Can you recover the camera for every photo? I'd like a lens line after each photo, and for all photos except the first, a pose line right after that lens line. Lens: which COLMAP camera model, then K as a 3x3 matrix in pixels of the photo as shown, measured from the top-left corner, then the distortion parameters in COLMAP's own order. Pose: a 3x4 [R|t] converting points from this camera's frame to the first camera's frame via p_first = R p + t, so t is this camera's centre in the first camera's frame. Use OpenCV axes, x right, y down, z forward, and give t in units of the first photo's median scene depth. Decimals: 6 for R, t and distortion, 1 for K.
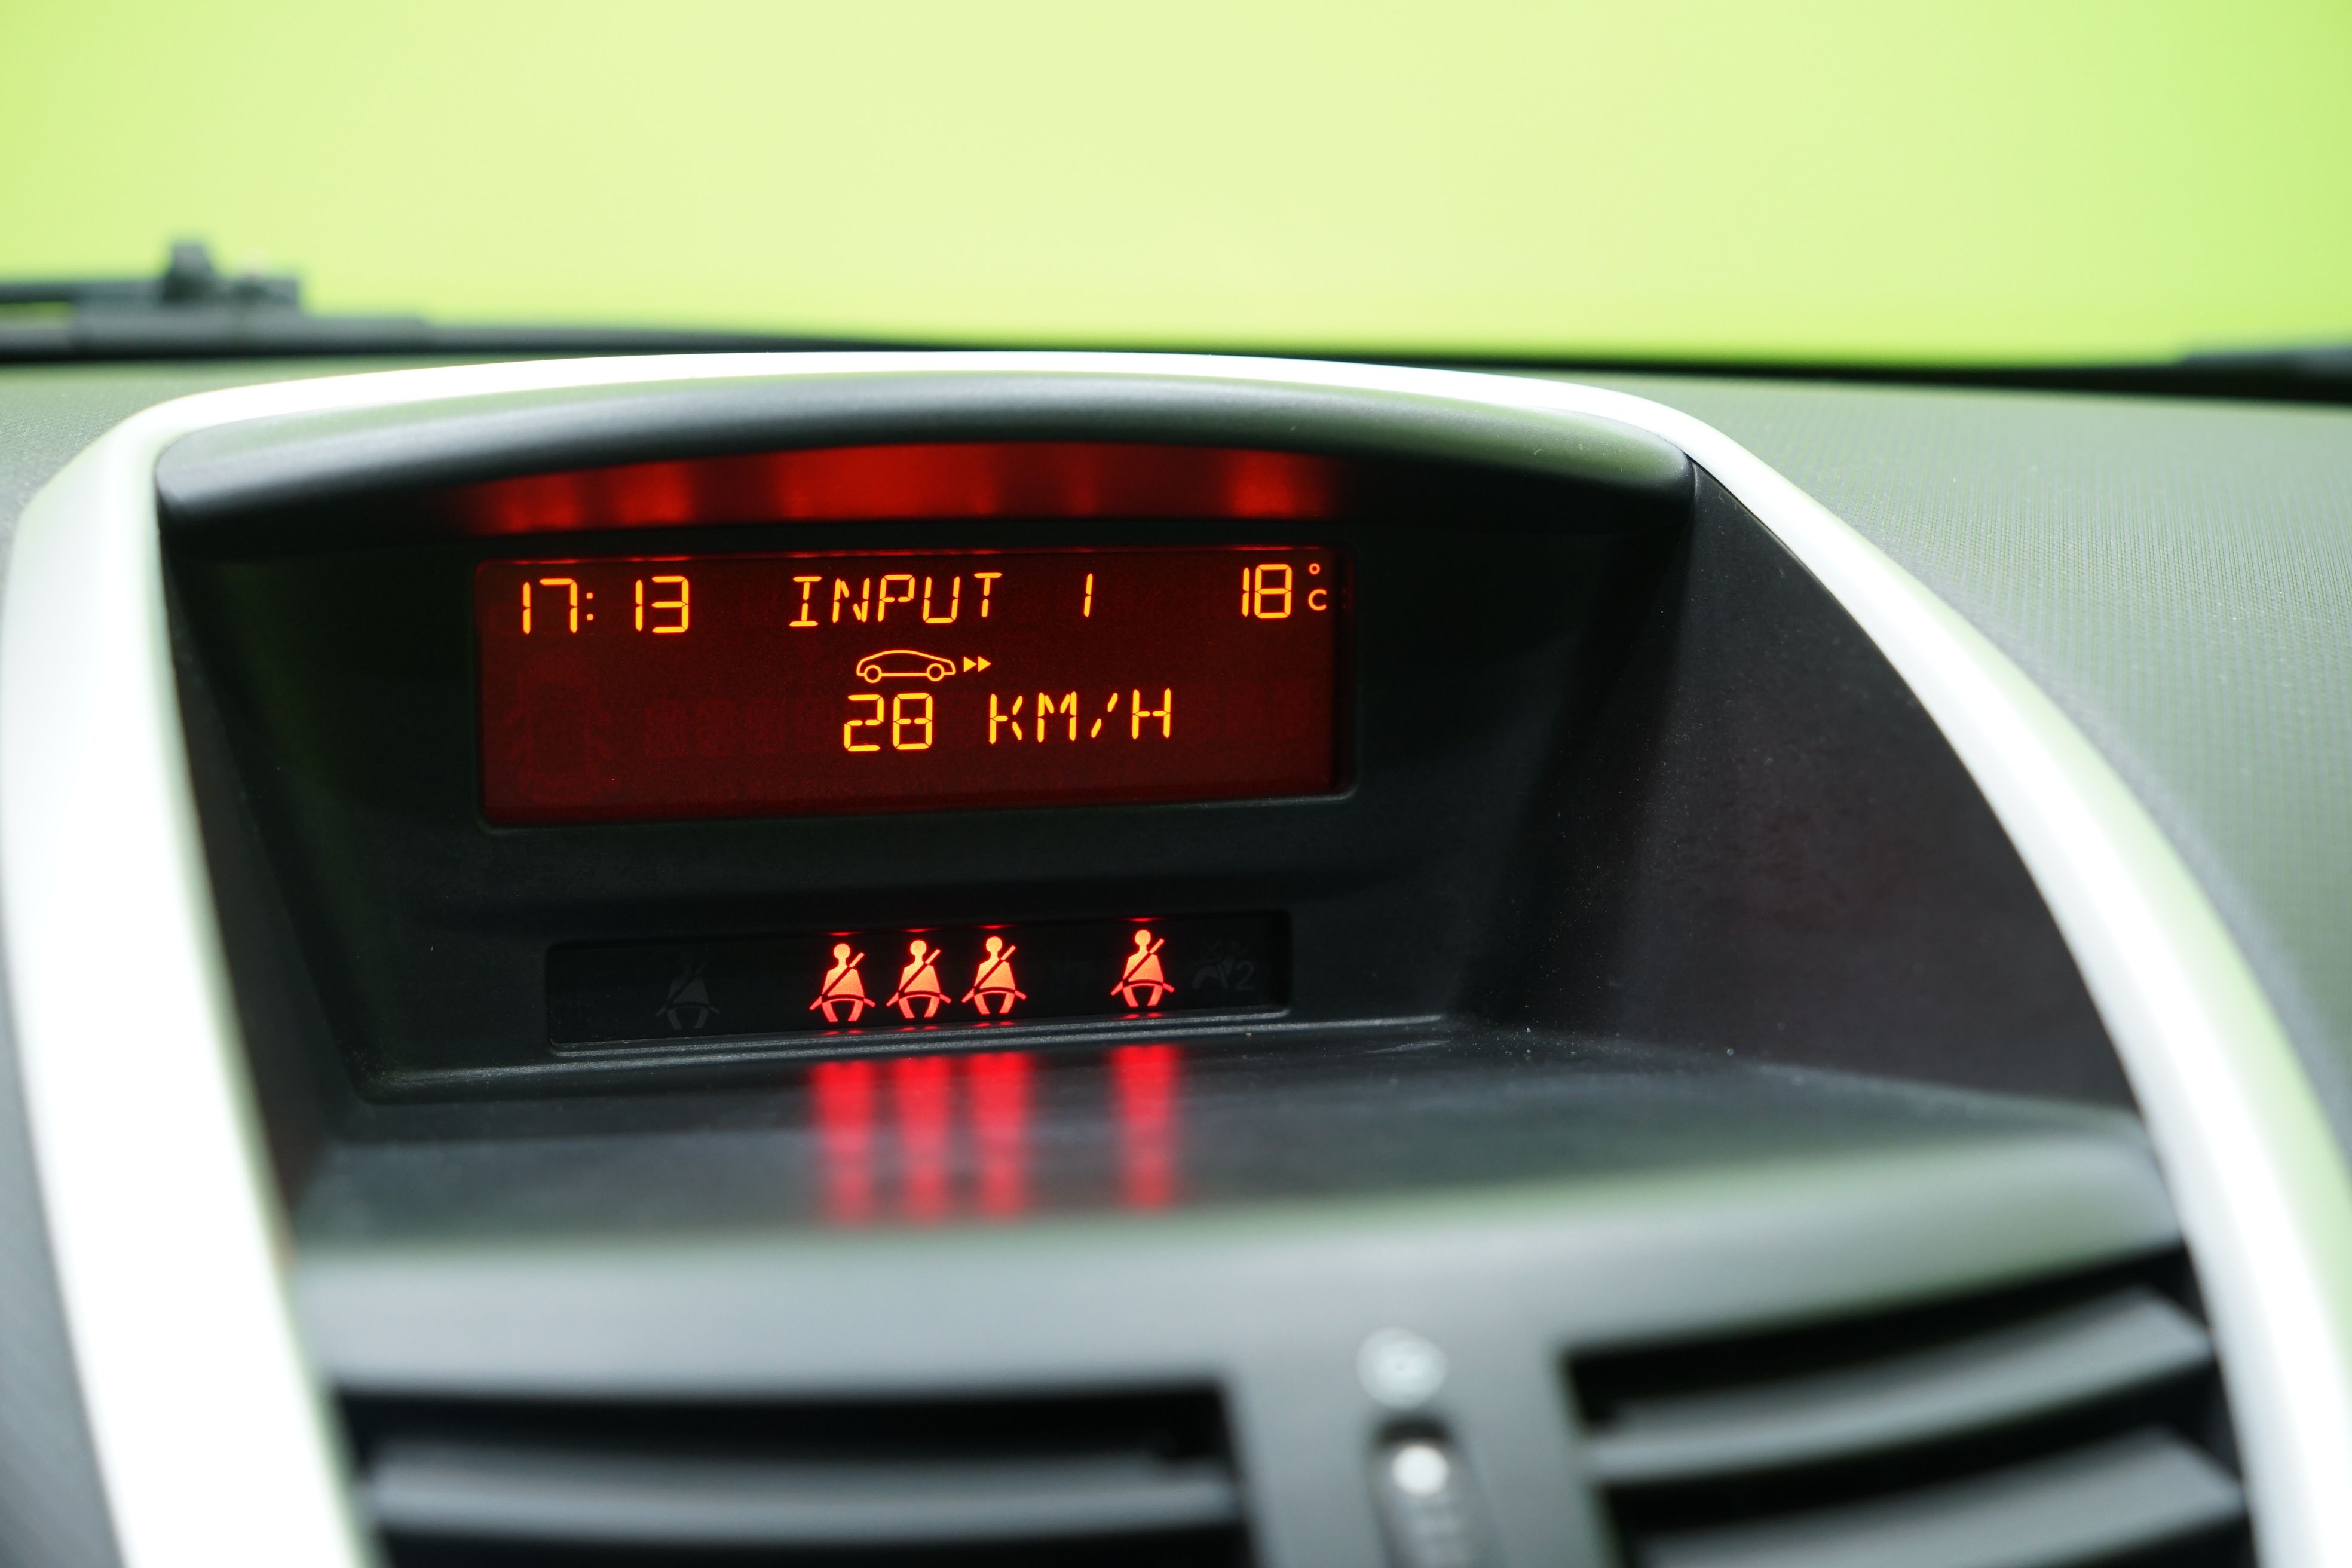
lens RADIAL K [[3599.0, 0, 1175.7], [0, 3599.0, 784.5], [0, 0, 1]] dist [-0.002218, 0.000000]
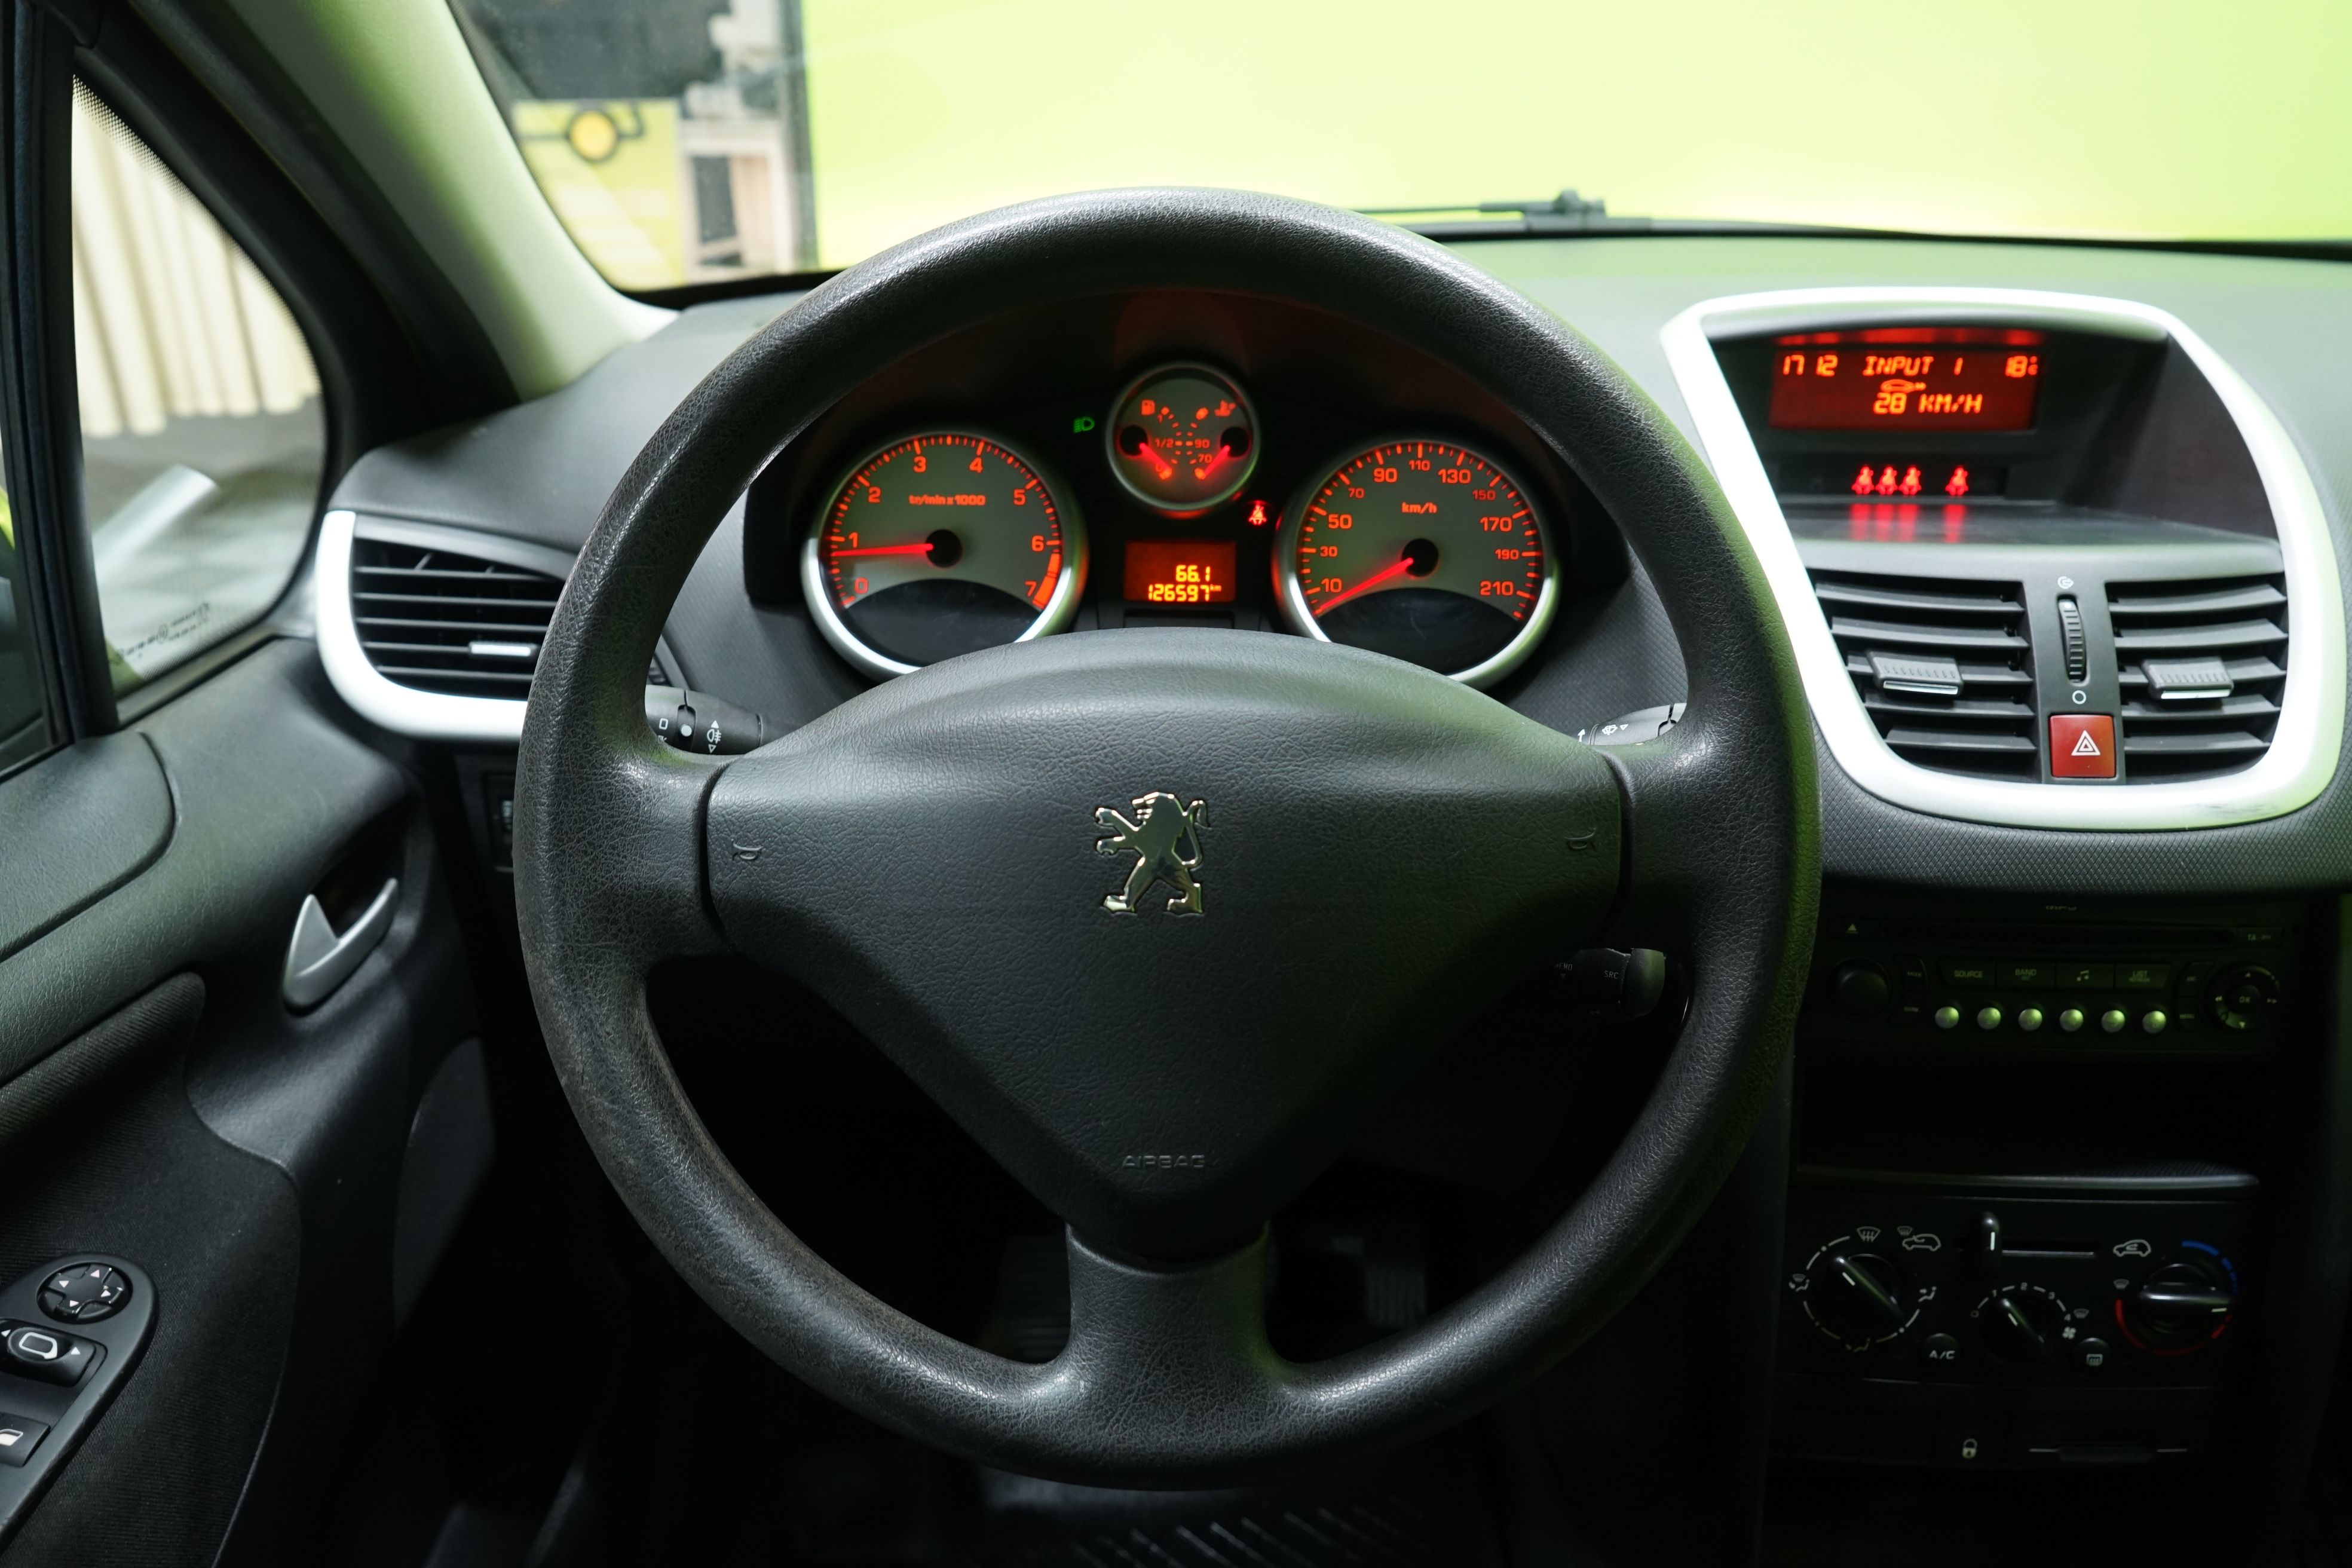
lens RADIAL K [[1841.5, 0, 1170.1], [0, 1841.5, 793.8], [0, 0, 1]] dist [-0.016848, 0.014211]
pose [[0.947950, 0.107938, -0.299566, -0.163662], [-0.035573, 0.970803, 0.237228, -0.045758], [0.316425, -0.214224, 0.924112, -0.865775]]
